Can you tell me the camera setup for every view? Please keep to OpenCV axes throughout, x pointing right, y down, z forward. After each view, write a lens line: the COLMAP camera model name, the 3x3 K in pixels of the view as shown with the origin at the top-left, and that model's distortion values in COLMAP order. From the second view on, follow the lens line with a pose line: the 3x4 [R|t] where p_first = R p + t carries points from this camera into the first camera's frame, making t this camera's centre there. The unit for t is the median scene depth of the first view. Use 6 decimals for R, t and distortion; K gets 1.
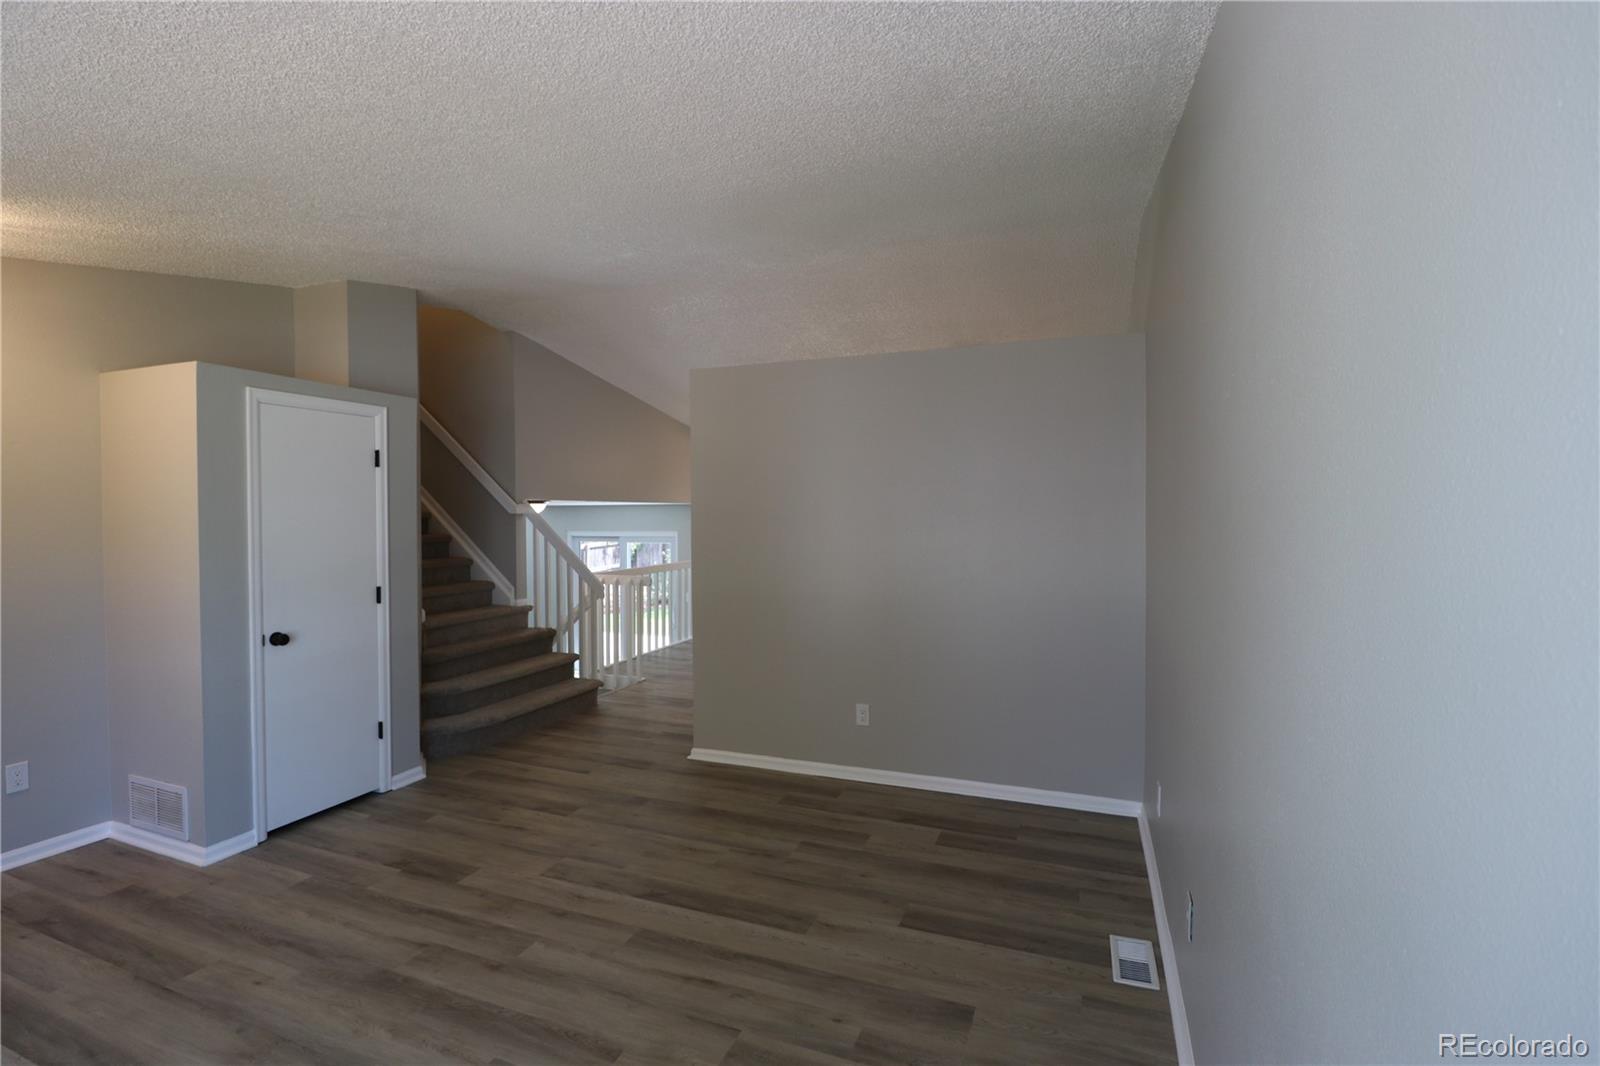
lens RADIAL K [[743.0, 0, 794.9], [0, 743.0, 527.4], [0, 0, 1]] dist [-0.001231, -0.011303]
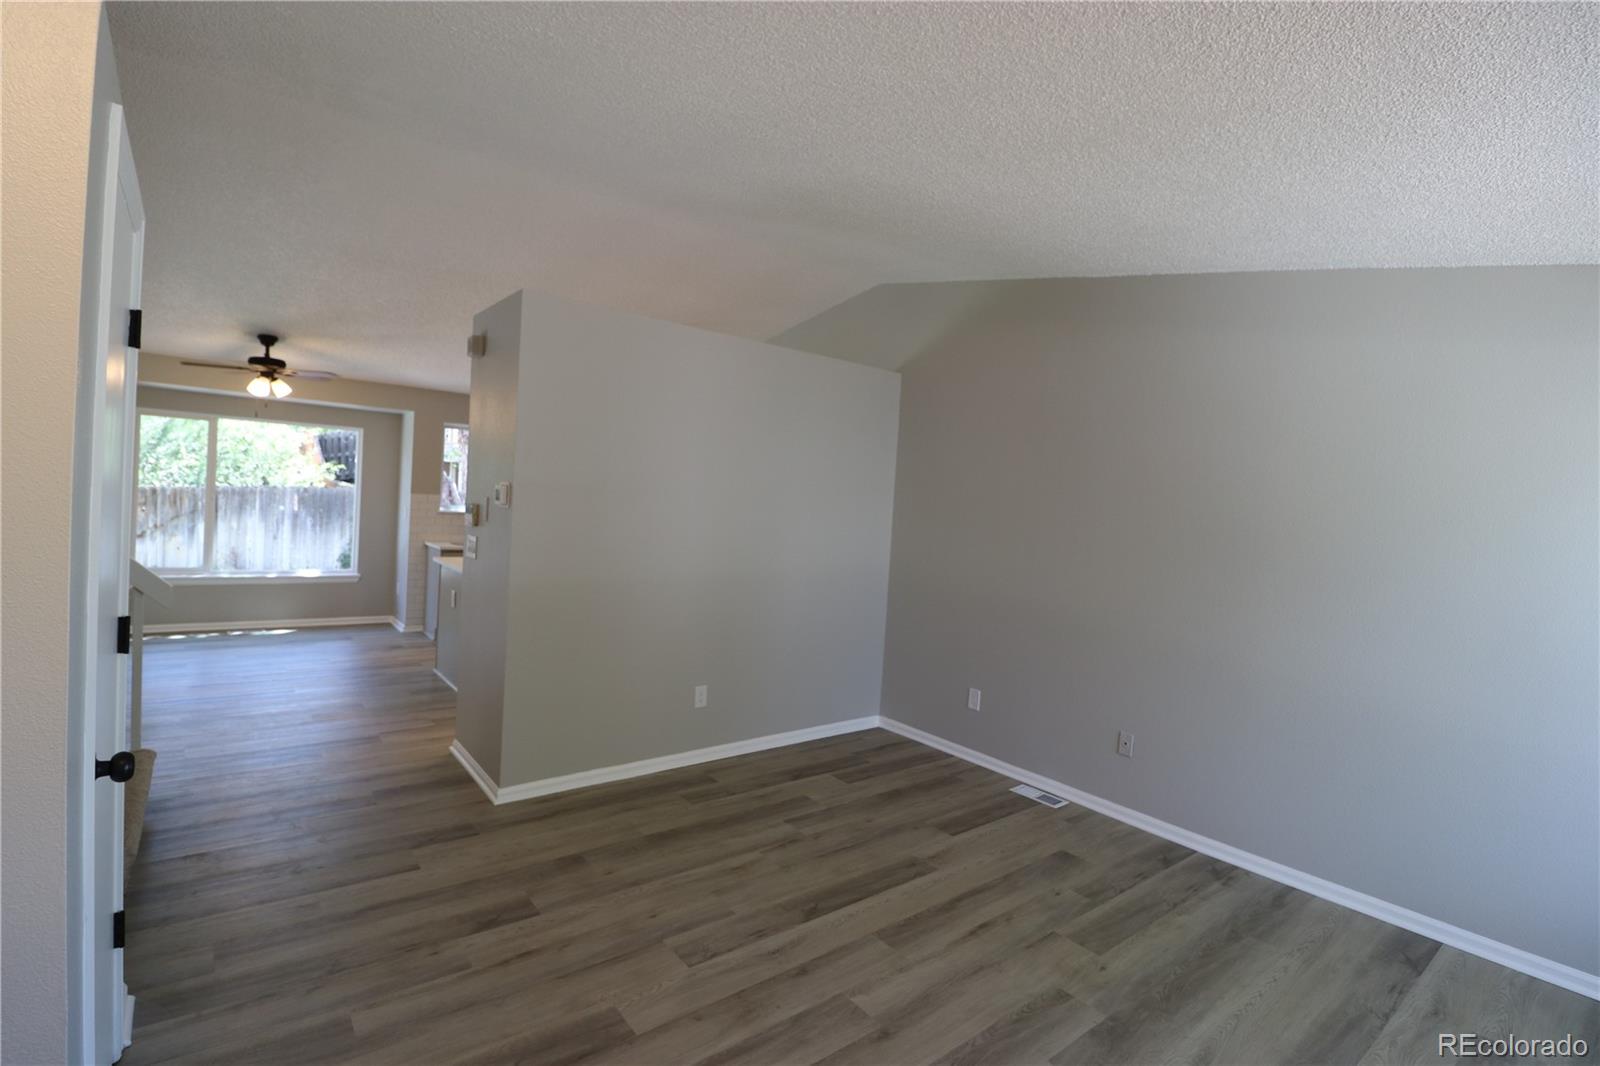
lens RADIAL K [[743.0, 0, 794.9], [0, 743.0, 527.4], [0, 0, 1]] dist [-0.001231, -0.011303]
pose [[0.499897, 0.000433, 0.866085, -0.896885], [-0.045025, 0.998661, 0.025488, -0.004798], [-0.864914, -0.051737, 0.499247, 0.520782]]
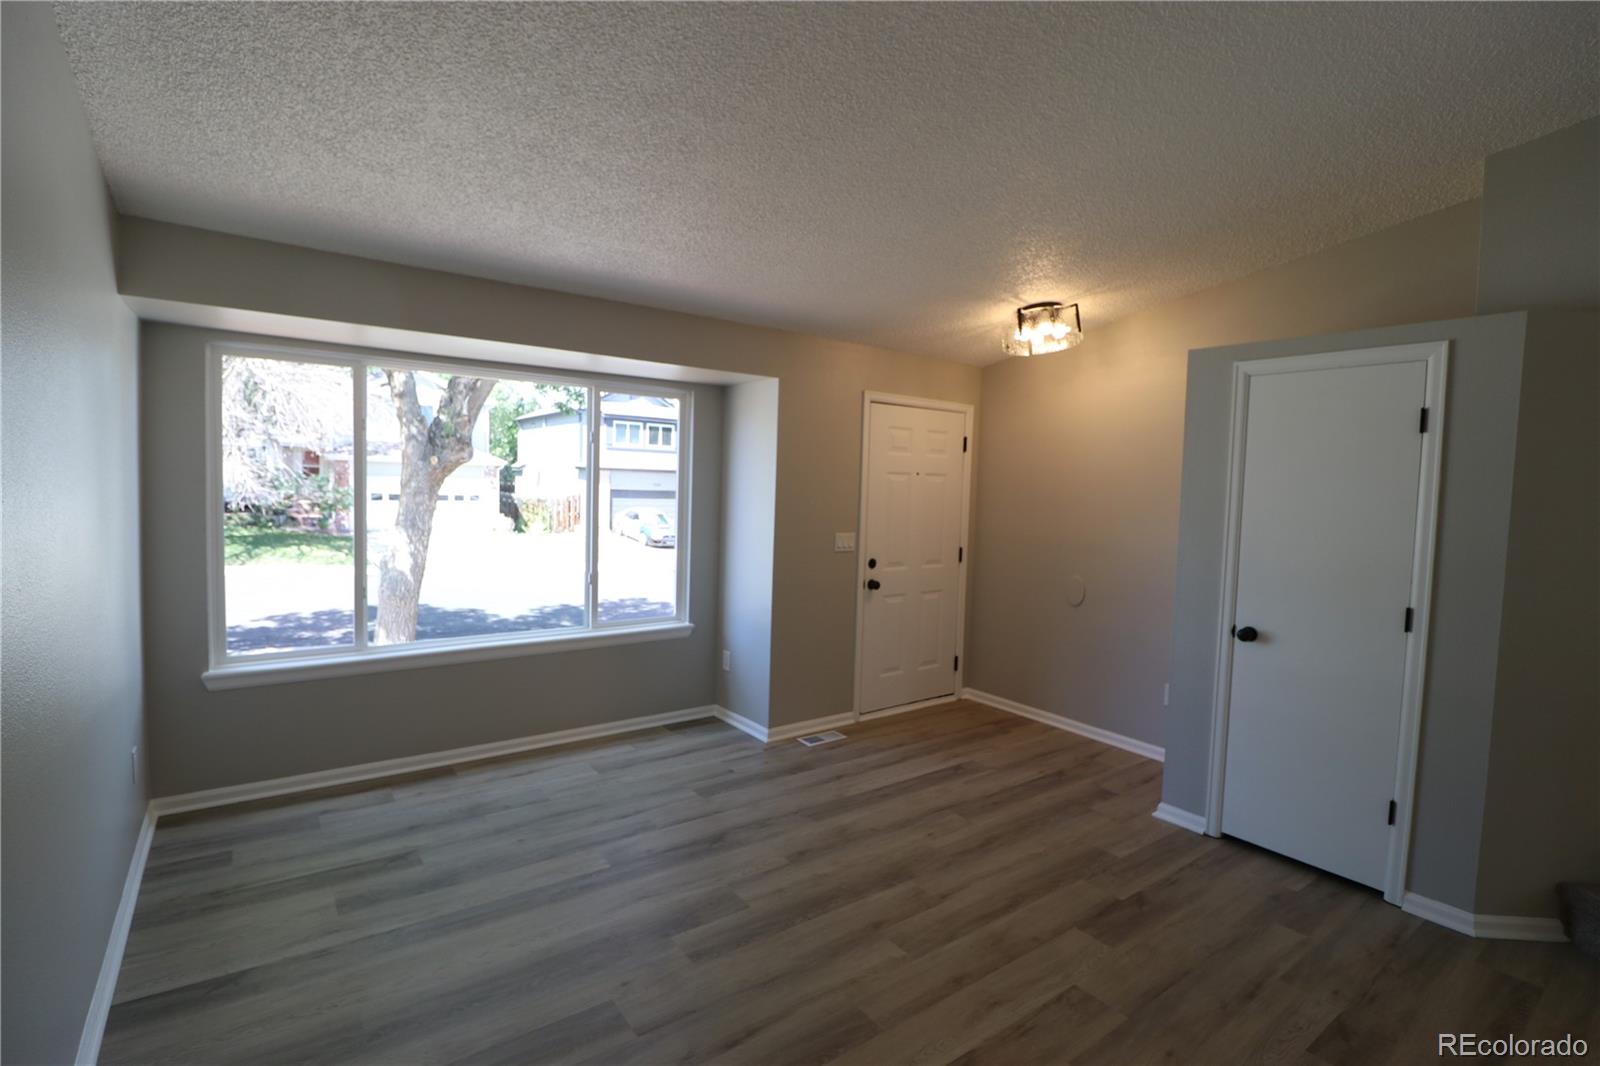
lens RADIAL K [[743.0, 0, 794.9], [0, 743.0, 527.4], [0, 0, 1]] dist [-0.001231, -0.011303]
pose [[-0.536681, 0.037036, -0.842972, 0.382194], [-0.046084, 0.996259, 0.073110, -0.021889], [0.842526, 0.078084, -0.532966, 1.059734]]
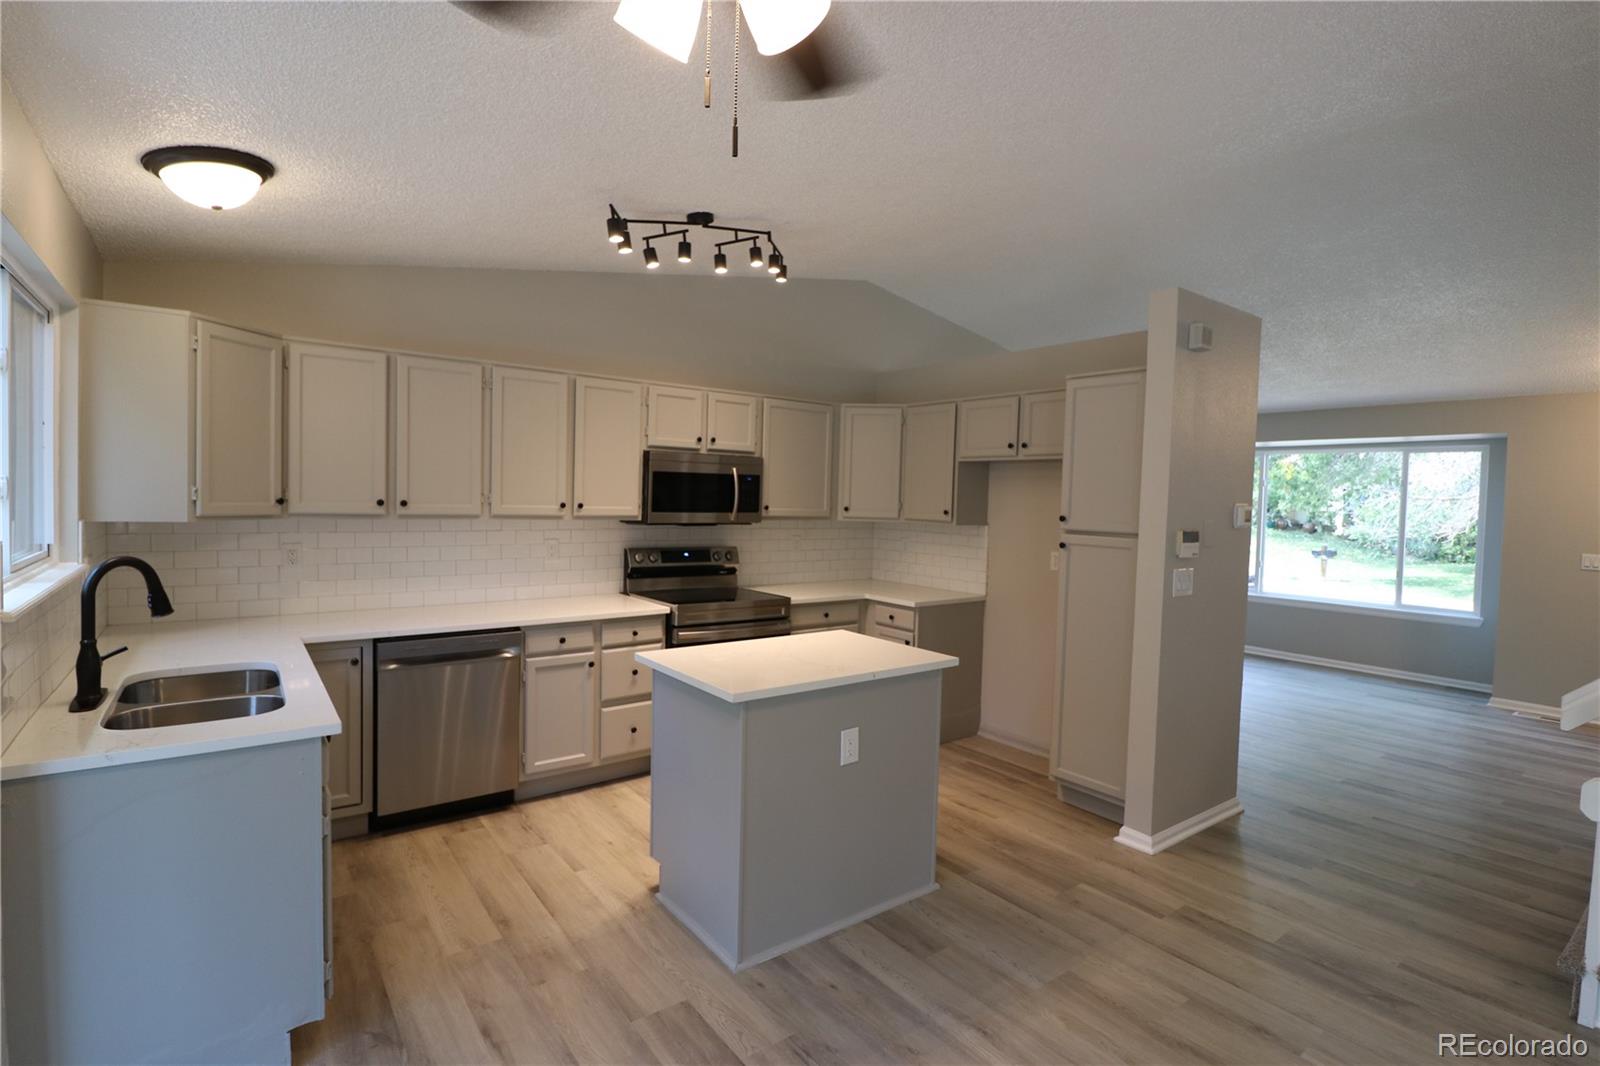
lens RADIAL K [[765.8, 0, 793.7], [0, 765.8, 524.7], [0, 0, 1]] dist [-0.000465, -0.010435]
pose [[-0.850858, -0.040187, 0.523857, -0.207983], [-0.013796, 0.998436, 0.054185, -0.043401], [-0.525215, 0.038877, -0.850081, 2.692569]]
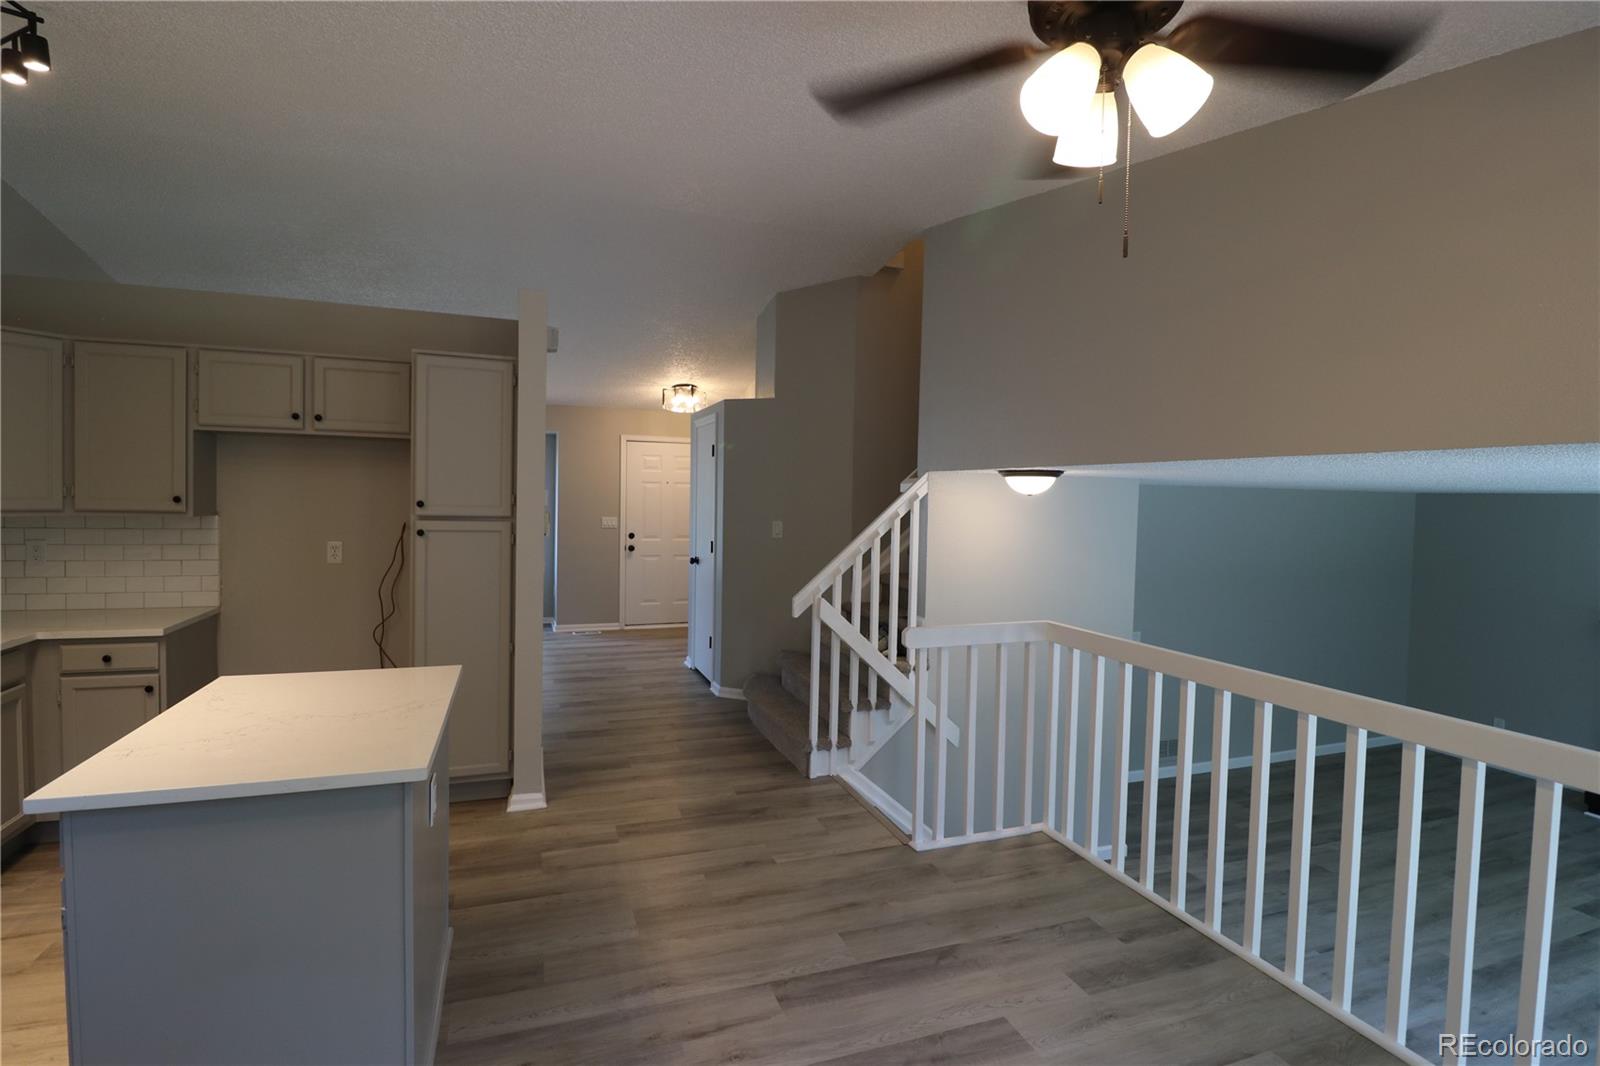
lens RADIAL K [[765.8, 0, 793.7], [0, 765.8, 524.7], [0, 0, 1]] dist [-0.000465, -0.010435]
pose [[-0.753383, 0.010185, -0.657503, 0.340170], [-0.032924, 0.998042, 0.053184, -0.040983], [0.656757, 0.061716, -0.751573, 2.650956]]
